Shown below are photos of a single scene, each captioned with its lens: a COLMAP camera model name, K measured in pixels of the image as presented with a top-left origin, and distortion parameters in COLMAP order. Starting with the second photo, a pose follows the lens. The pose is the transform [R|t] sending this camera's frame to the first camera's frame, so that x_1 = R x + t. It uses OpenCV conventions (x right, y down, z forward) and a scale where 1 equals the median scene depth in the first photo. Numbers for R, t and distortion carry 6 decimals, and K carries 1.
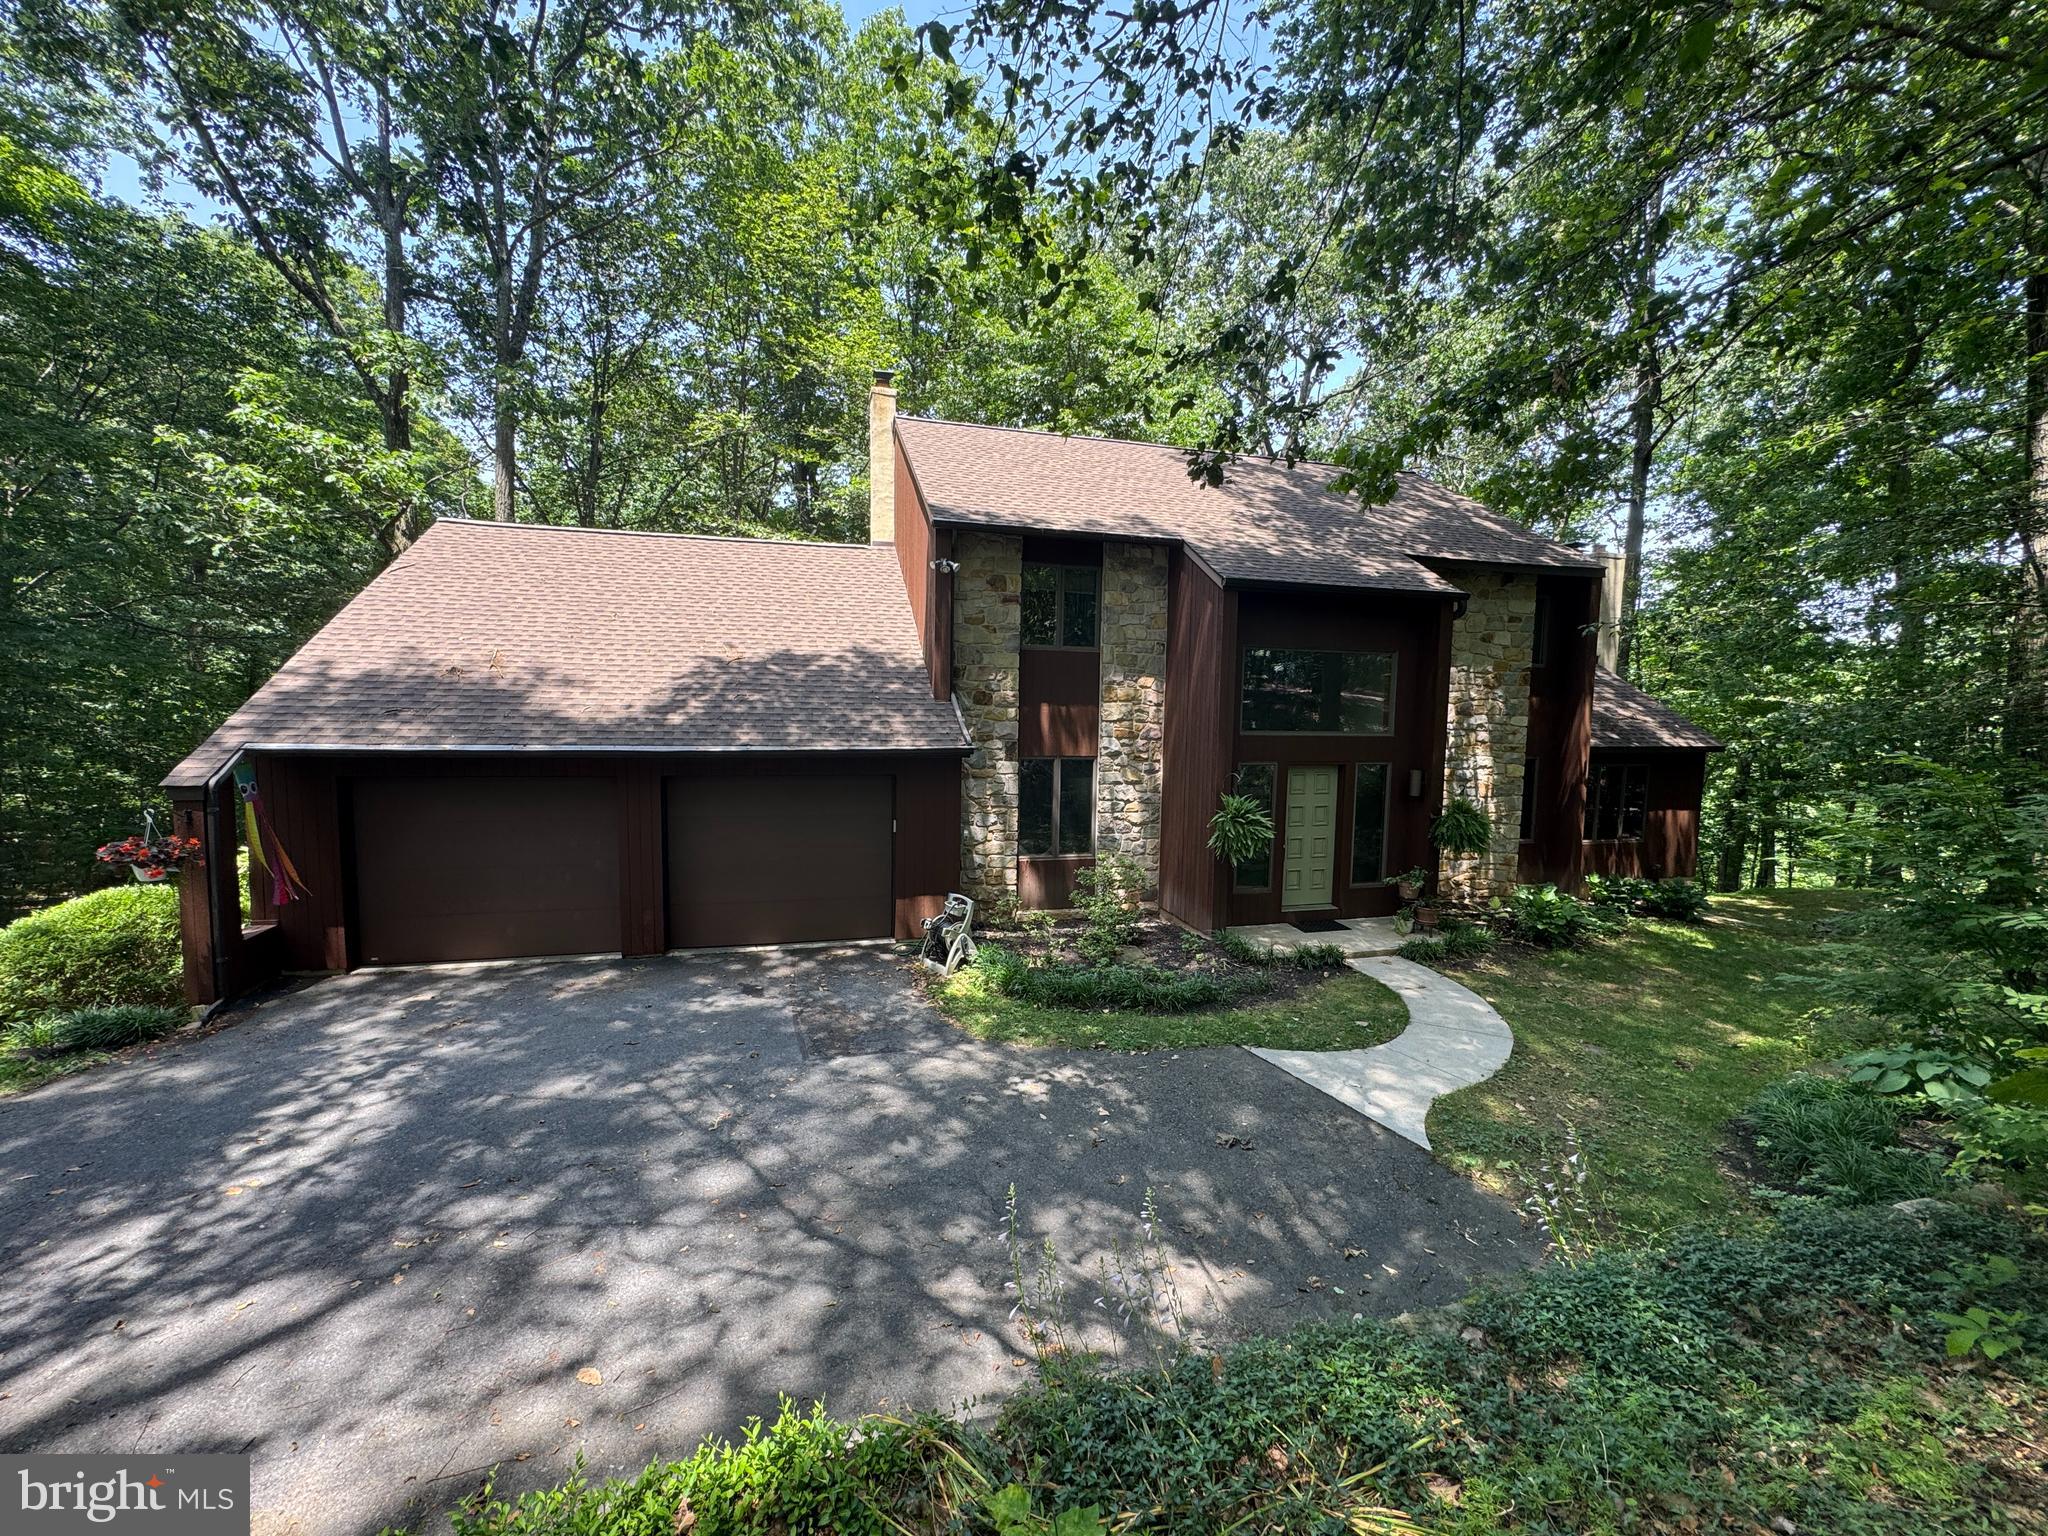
lens RADIAL K [[811.9, 0, 1024.0], [0, 811.9, 768.0], [0, 0, 1]] dist [-0.001711, -0.000140]
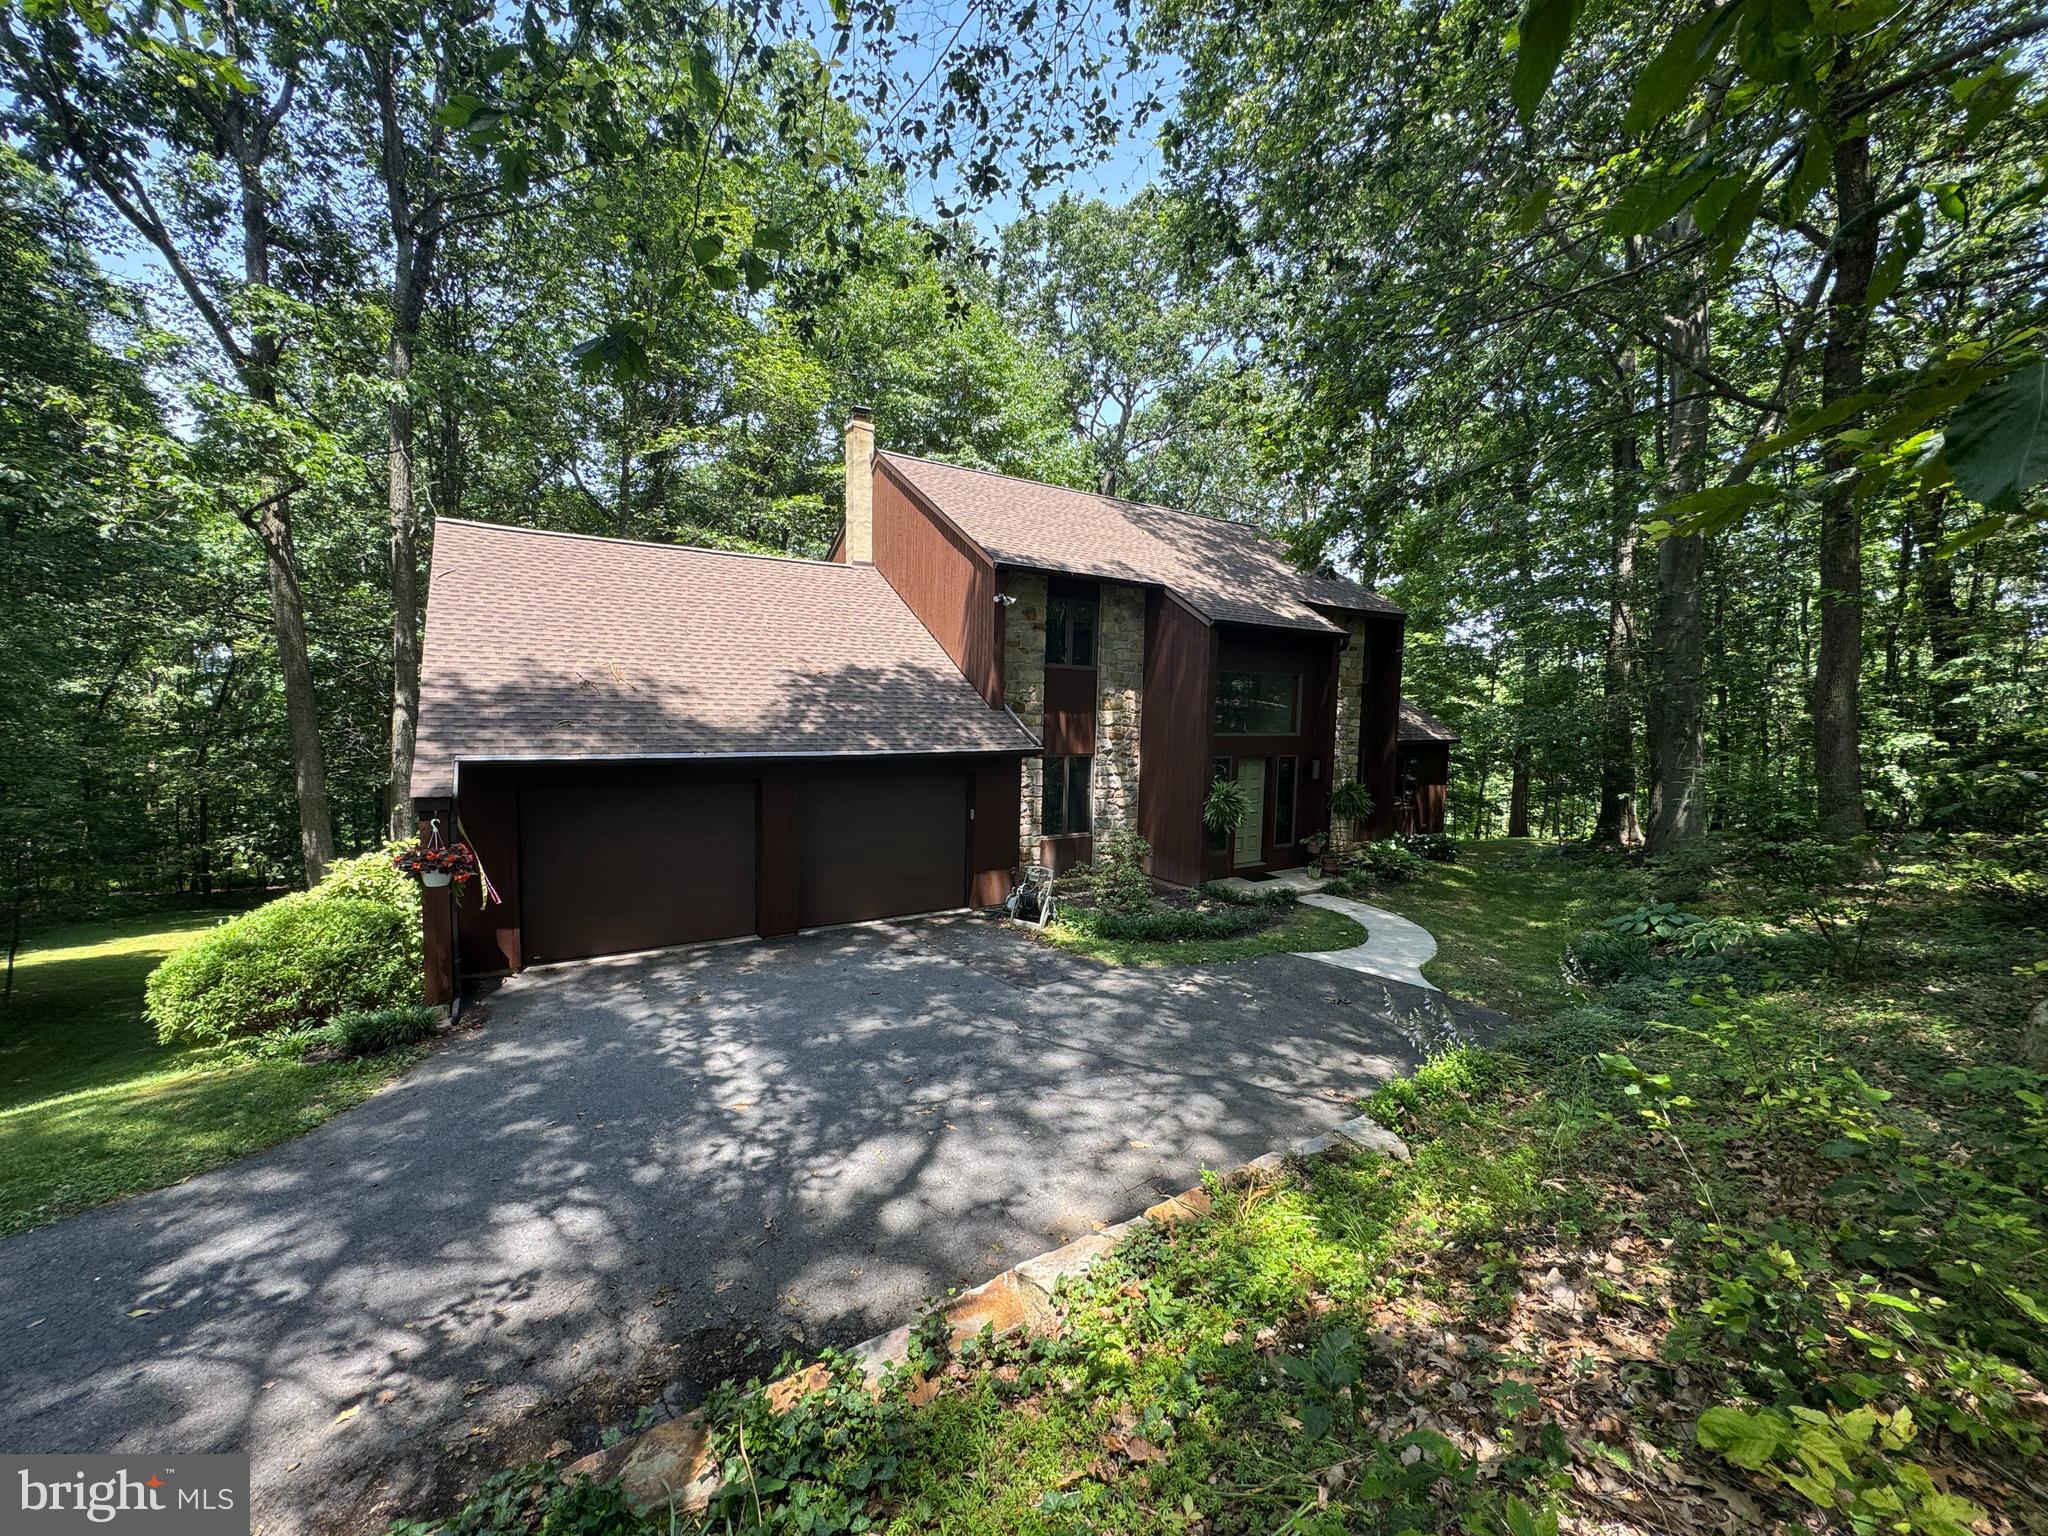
lens RADIAL K [[809.6, 0, 1024.0], [0, 809.6, 768.0], [0, 0, 1]] dist [-0.000728, 0.000051]
pose [[0.951316, -0.021262, 0.307483, -0.441808], [0.018795, 0.999763, 0.010981, -0.009045], [-0.307643, -0.004667, 0.951490, -0.166177]]
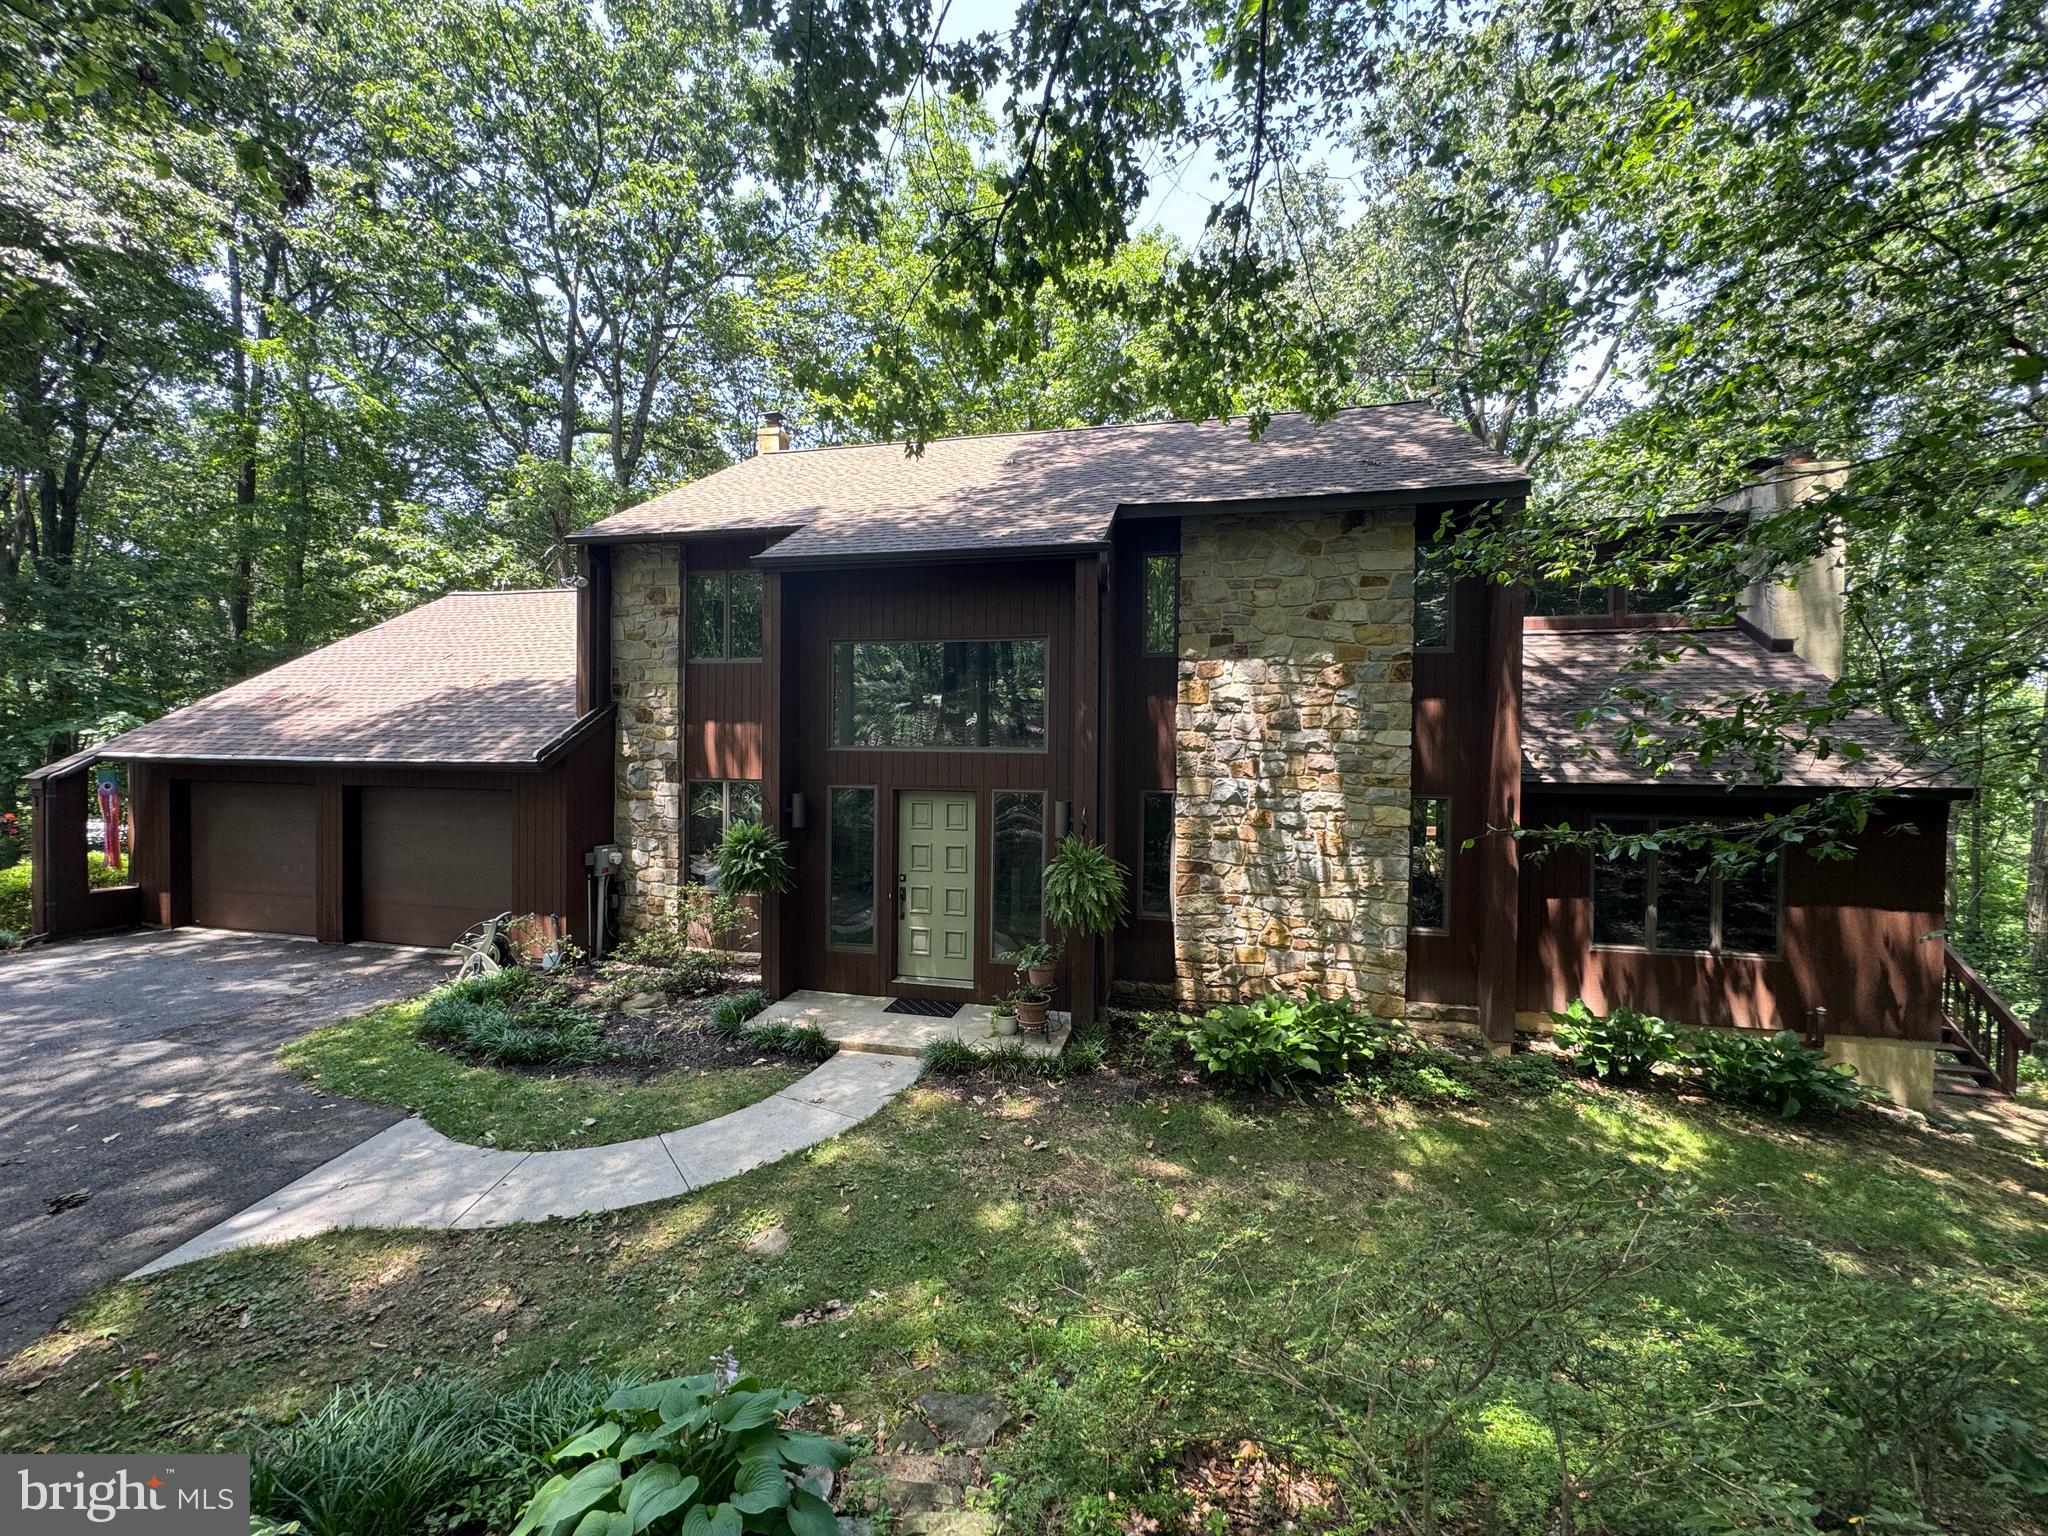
lens RADIAL K [[811.9, 0, 1024.0], [0, 811.9, 768.0], [0, 0, 1]] dist [-0.001711, -0.000140]
pose [[0.881955, 0.000864, -0.471332, 0.841936], [-0.037462, 0.996963, -0.068272, 0.025130], [0.469842, 0.077870, 0.879309, 0.395819]]
